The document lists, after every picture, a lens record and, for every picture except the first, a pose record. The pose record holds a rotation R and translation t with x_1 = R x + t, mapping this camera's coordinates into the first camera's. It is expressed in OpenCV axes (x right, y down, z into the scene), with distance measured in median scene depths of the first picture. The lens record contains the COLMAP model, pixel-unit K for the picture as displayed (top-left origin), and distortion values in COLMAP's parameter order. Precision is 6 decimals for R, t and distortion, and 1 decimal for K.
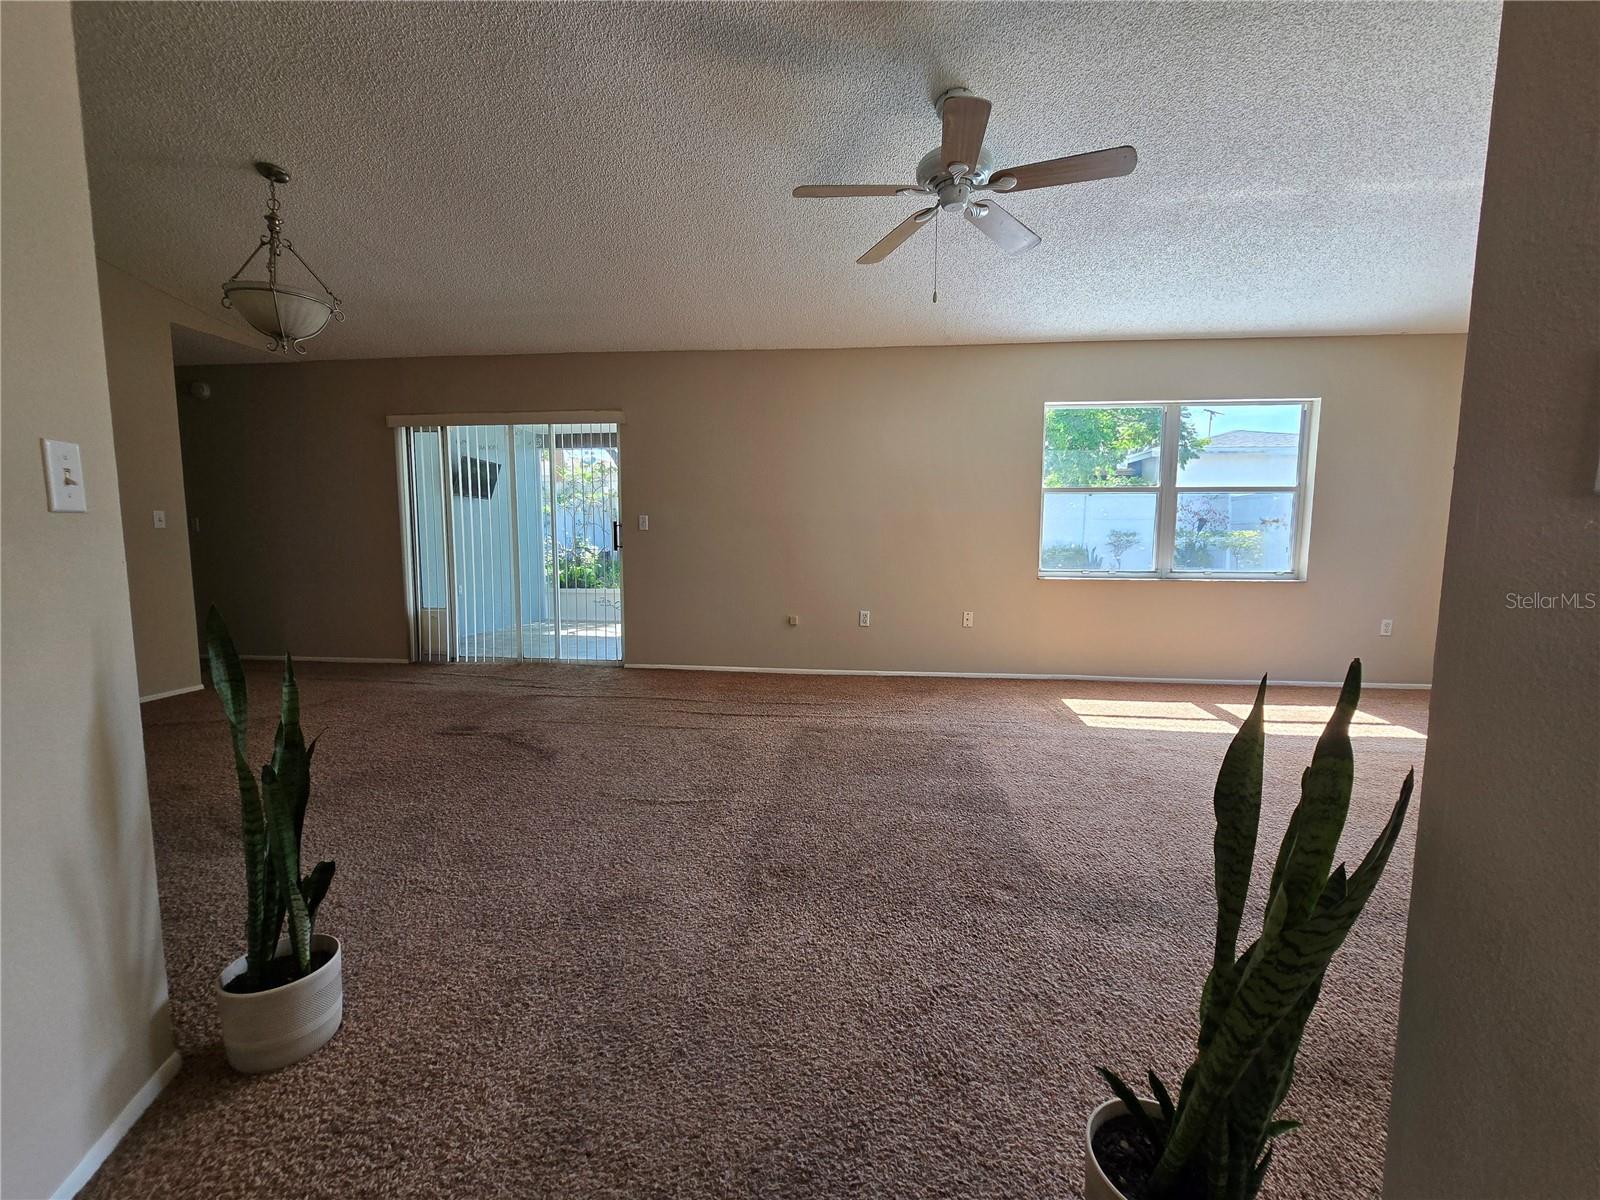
lens RADIAL K [[655.1, 0, 796.4], [0, 655.1, 607.0], [0, 0, 1]] dist [-0.007934, 0.002899]
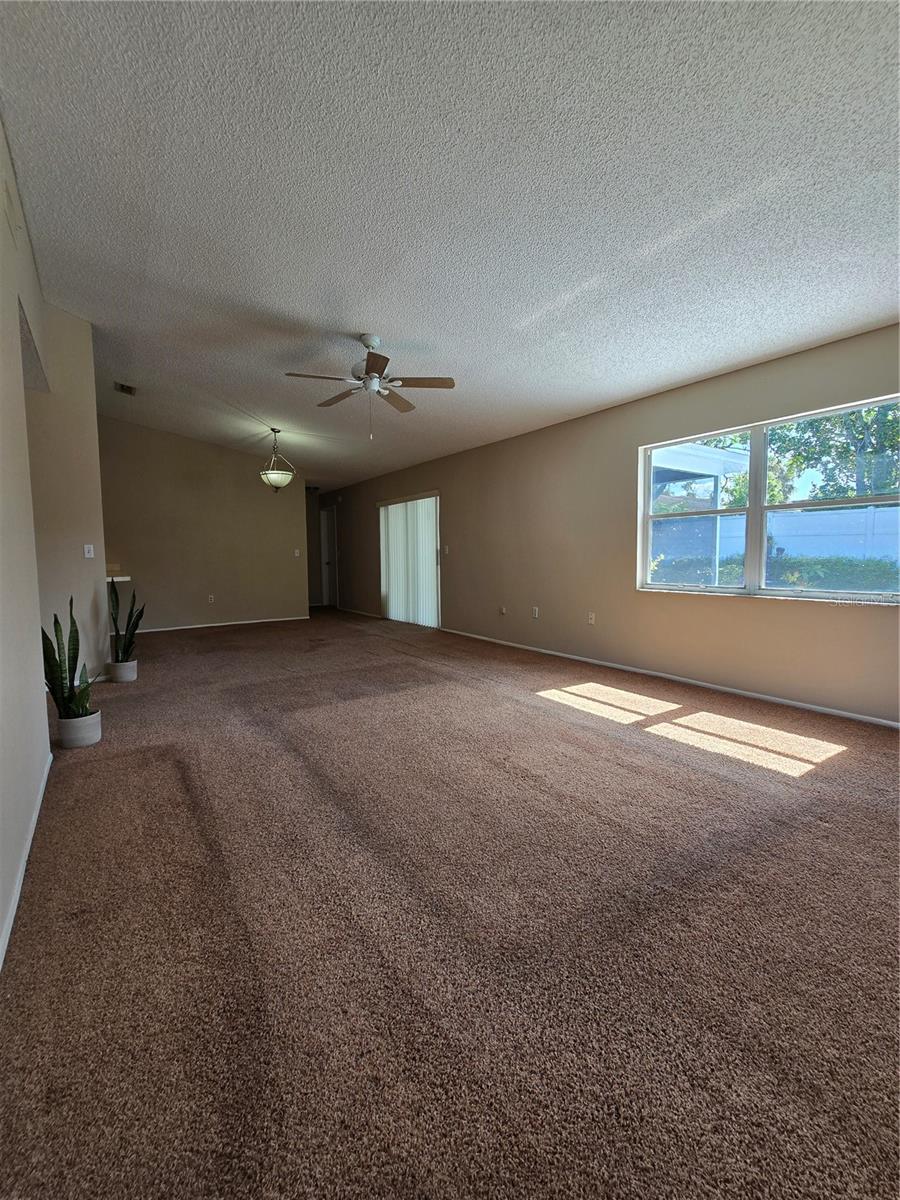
lens RADIAL K [[491.4, 0, 449.9], [0, 491.4, 602.9], [0, 0, 1]] dist [-0.007934, 0.002899]
pose [[0.651811, 0.063803, -0.755693, 1.353933], [-0.067029, 0.997402, 0.026395, -0.033519], [0.755413, 0.033448, 0.654394, 0.215737]]
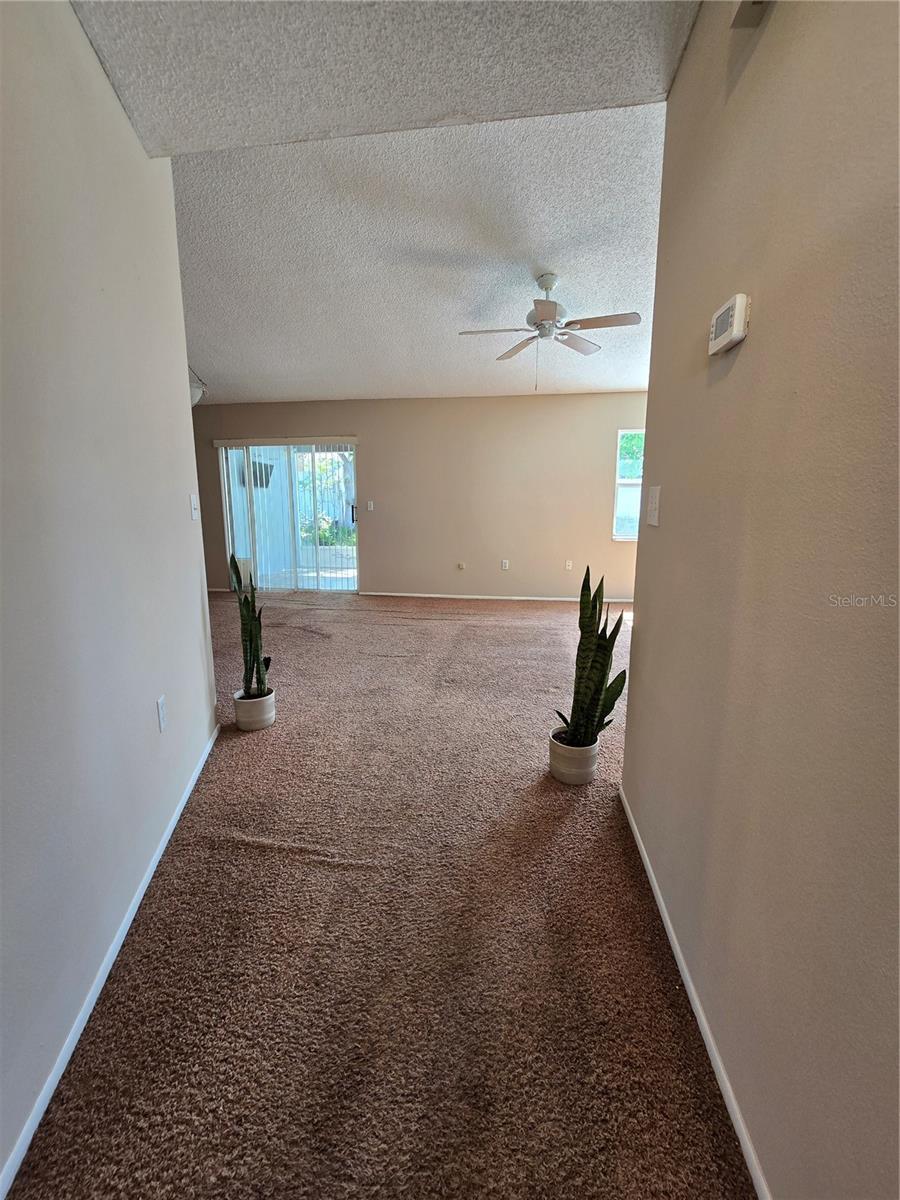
lens RADIAL K [[491.4, 0, 448.1], [0, 491.4, 594.4], [0, 0, 1]] dist [-0.007934, 0.002899]
pose [[0.999087, 0.004584, -0.042471, 0.023278], [-0.001605, 0.997552, 0.069917, 0.009193], [0.042687, -0.069785, 0.996648, -0.383740]]
